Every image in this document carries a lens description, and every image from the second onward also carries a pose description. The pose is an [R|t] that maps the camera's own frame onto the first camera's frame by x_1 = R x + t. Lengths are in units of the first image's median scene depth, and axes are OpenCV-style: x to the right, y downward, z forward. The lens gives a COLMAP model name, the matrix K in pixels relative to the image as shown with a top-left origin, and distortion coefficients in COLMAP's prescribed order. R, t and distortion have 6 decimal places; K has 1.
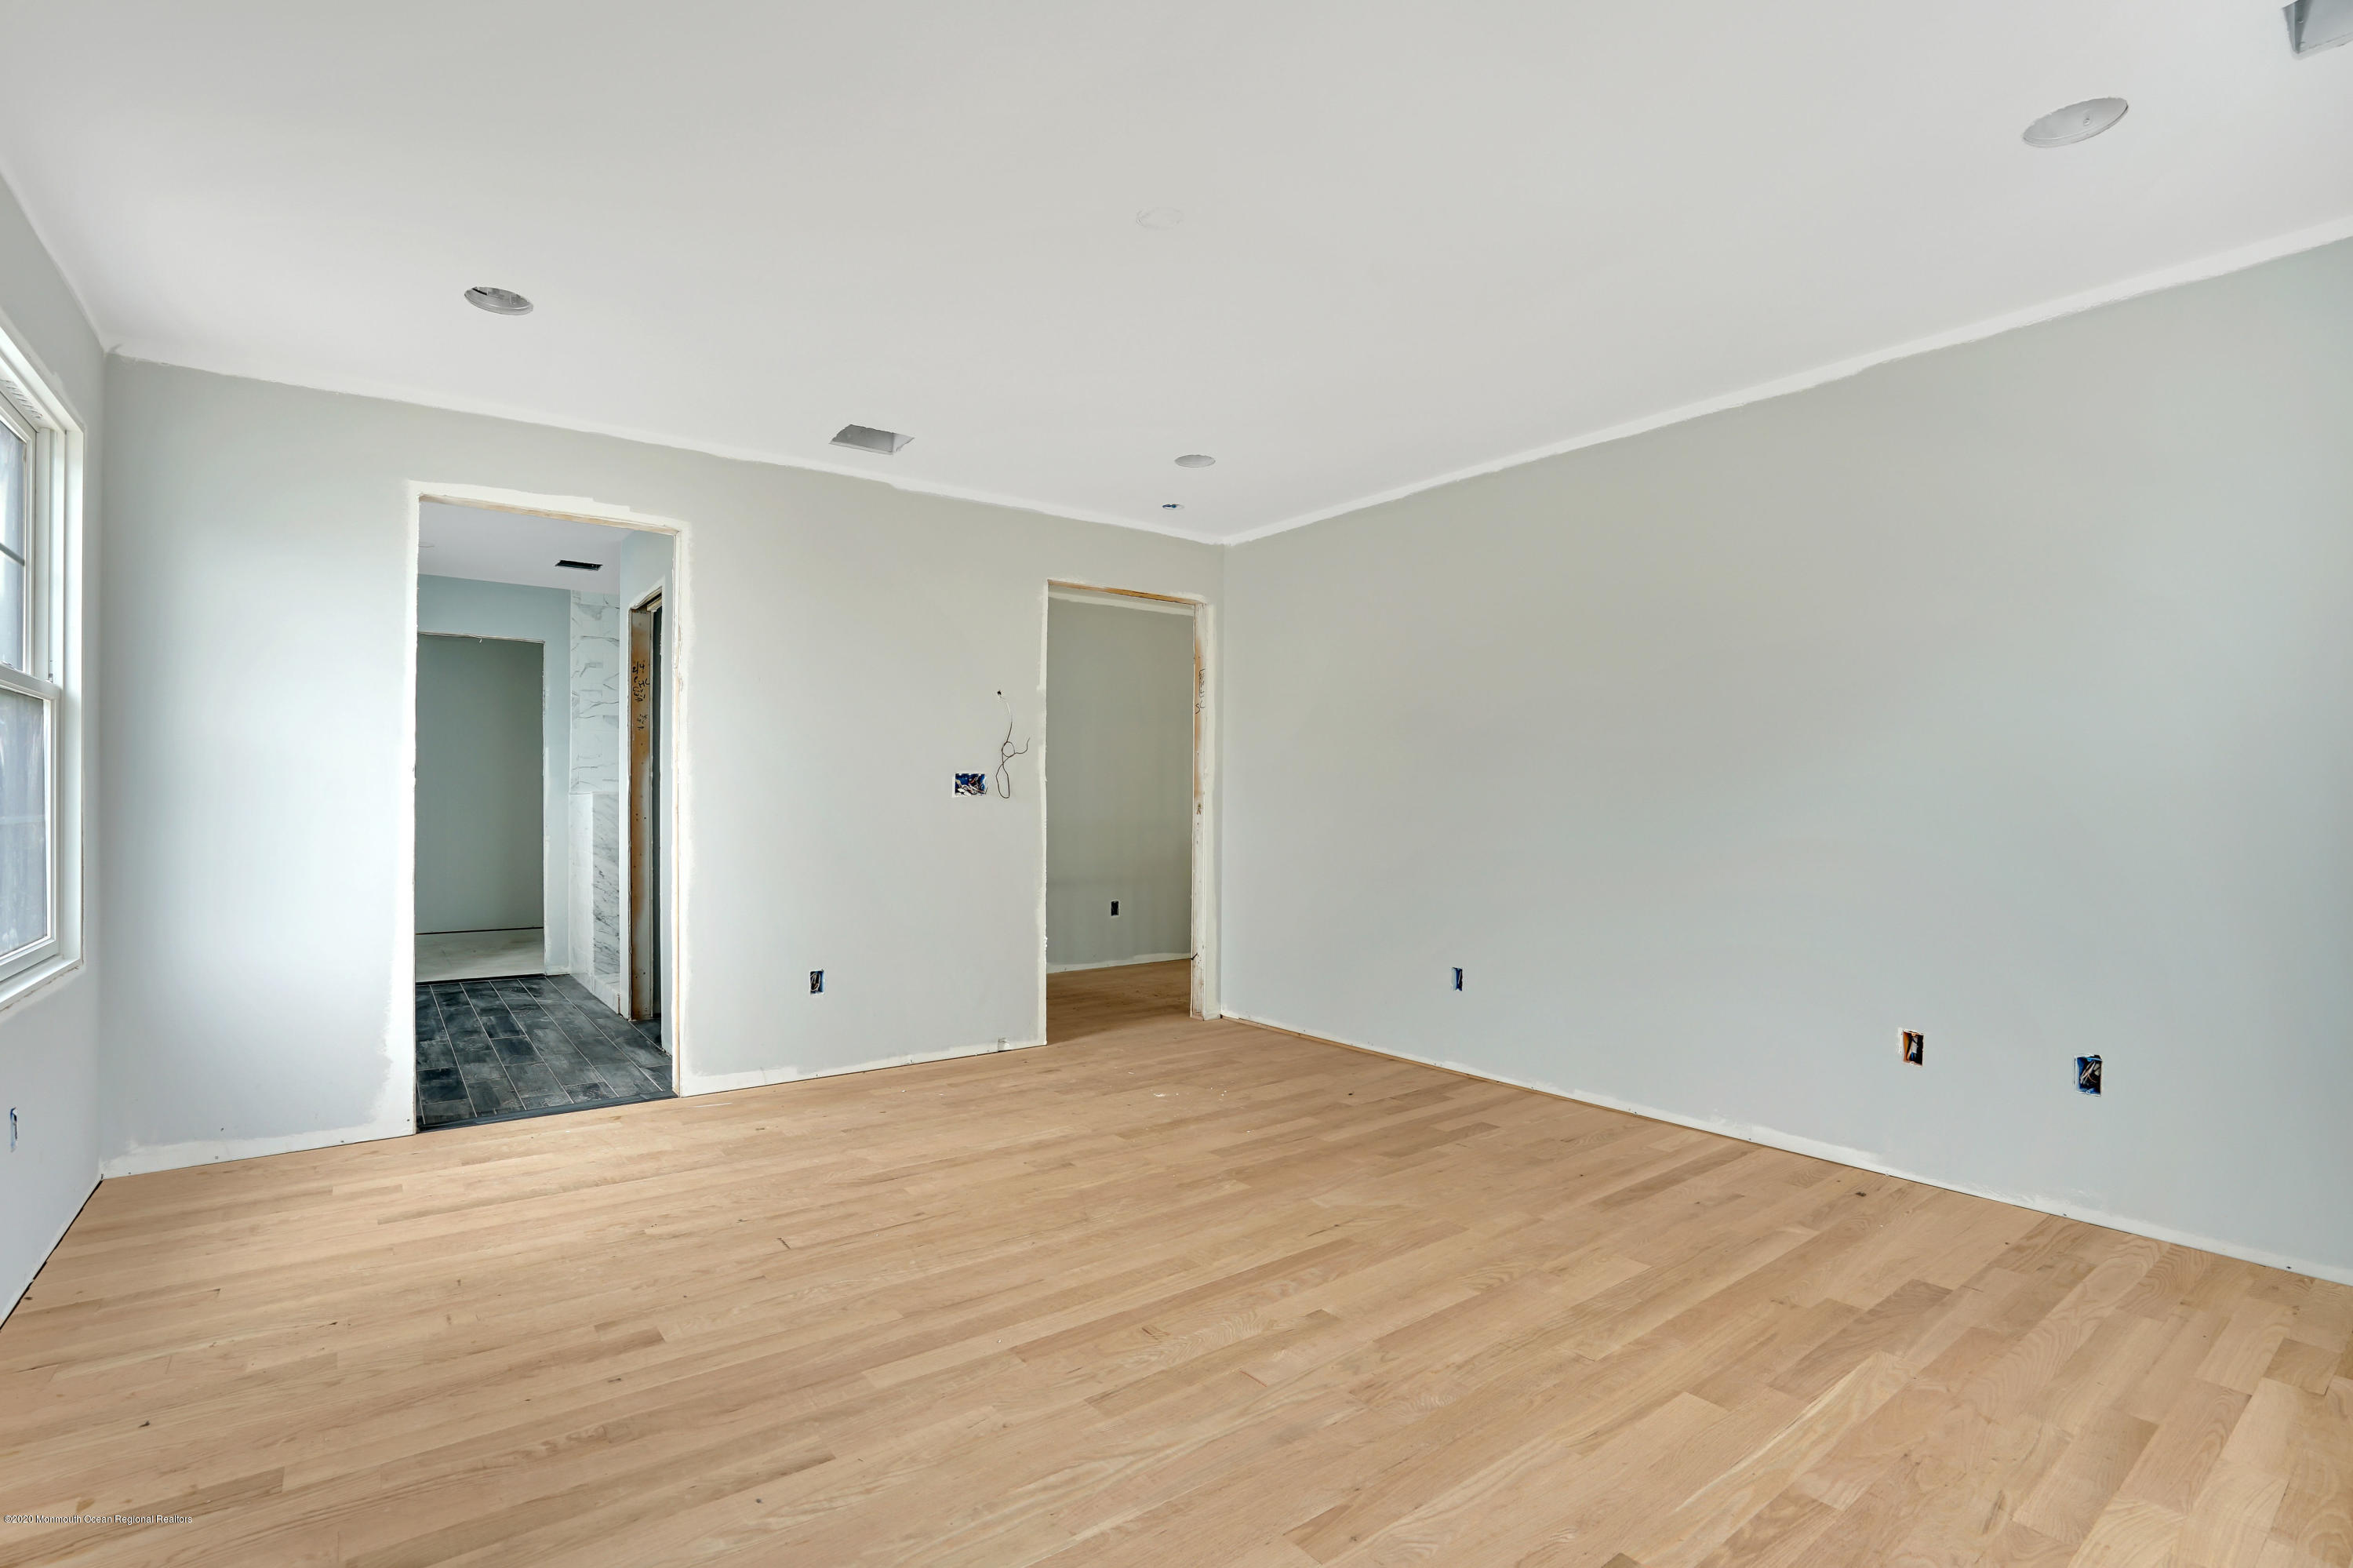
lens RADIAL K [[1102.7, 0, 1173.3], [0, 1102.7, 797.5], [0, 0, 1]] dist [-0.065252, 0.029860]
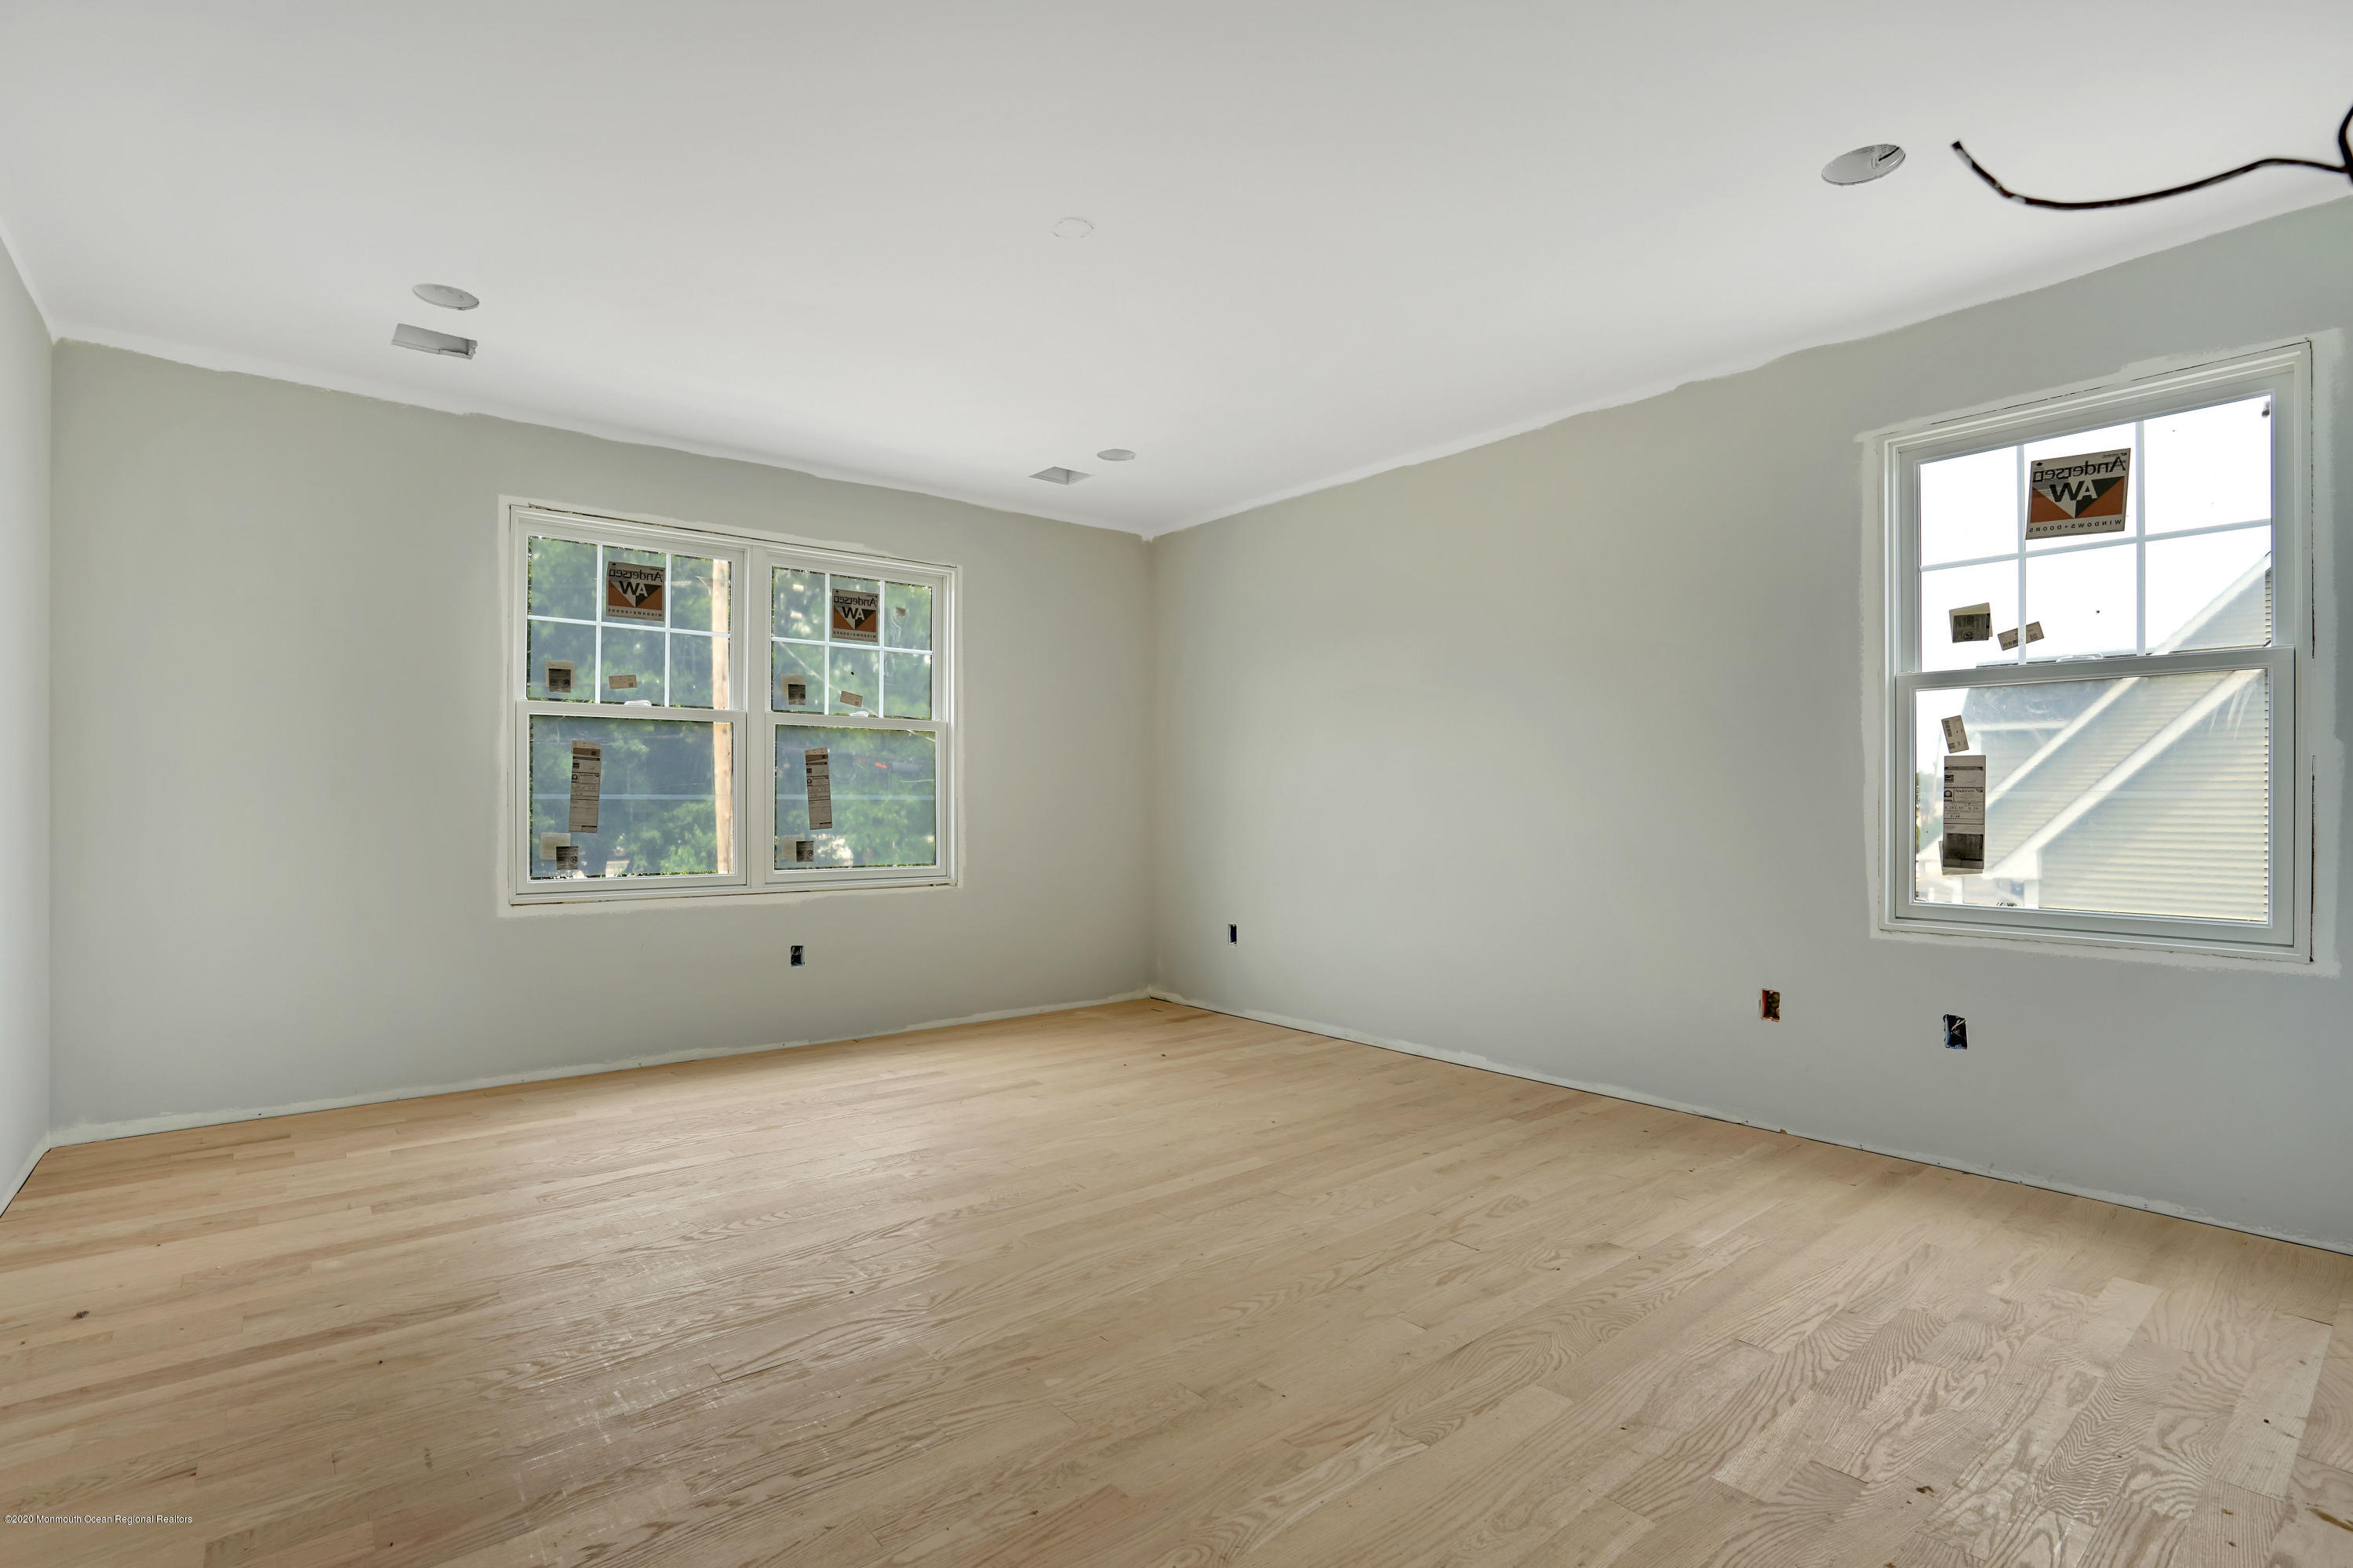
lens RADIAL K [[1102.7, 0, 1173.3], [0, 1102.7, 797.5], [0, 0, 1]] dist [-0.065252, 0.029860]
pose [[-0.999006, -0.003071, -0.044477, -0.046760], [-0.002717, 0.999964, -0.008015, 0.023392], [0.044500, -0.007886, -0.998978, 1.458845]]
